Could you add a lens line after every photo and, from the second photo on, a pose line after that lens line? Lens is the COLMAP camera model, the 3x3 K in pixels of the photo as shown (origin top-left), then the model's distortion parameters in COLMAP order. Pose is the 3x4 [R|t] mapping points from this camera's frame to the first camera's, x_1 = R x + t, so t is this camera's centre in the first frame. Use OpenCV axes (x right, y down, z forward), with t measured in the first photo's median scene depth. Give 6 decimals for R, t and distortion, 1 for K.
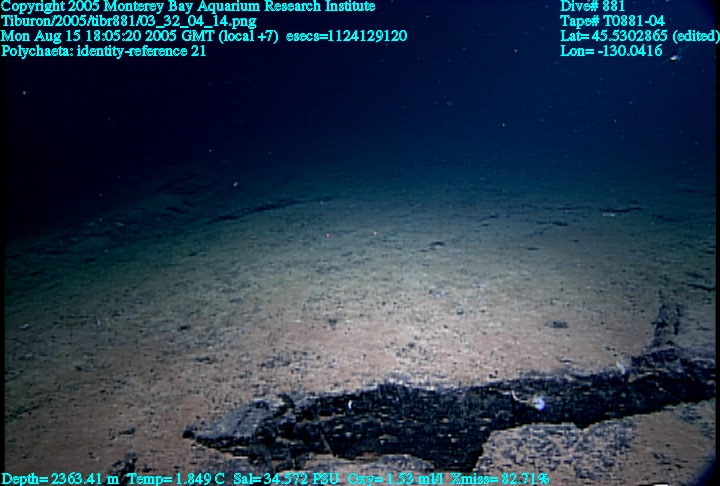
lens RADIAL K [[492.2, 0, 360.2], [0, 492.2, 243.9], [0, 0, 1]] dist [-0.019278, 0.019264]
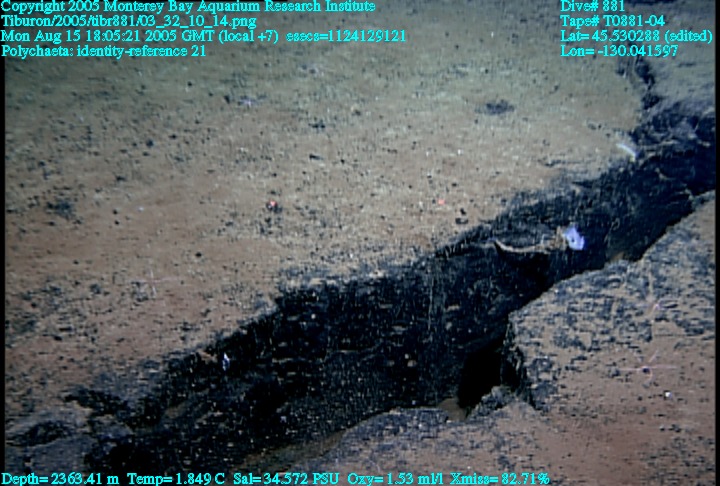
lens RADIAL K [[992.0, 0, 356.3], [0, 992.0, 242.6], [0, 0, 1]] dist [0.116086, 0.000000]
pose [[0.827335, -0.258965, 0.498451, -0.346804], [0.152524, 0.957615, 0.244358, 0.022979], [-0.540604, -0.126140, 0.831767, 0.202401]]
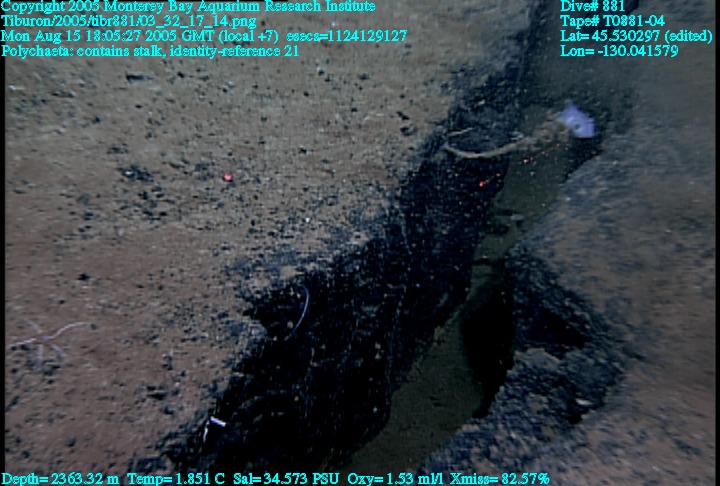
lens RADIAL K [[1653.6, 0, 362.0], [0, 1653.6, 243.6], [0, 0, 1]] dist [0.233191, 0.000000]
pose [[0.478846, -0.468832, 0.742229, -0.649533], [0.234441, 0.883046, 0.406531, -0.138879], [-0.846017, -0.020657, 0.532756, 0.420153]]
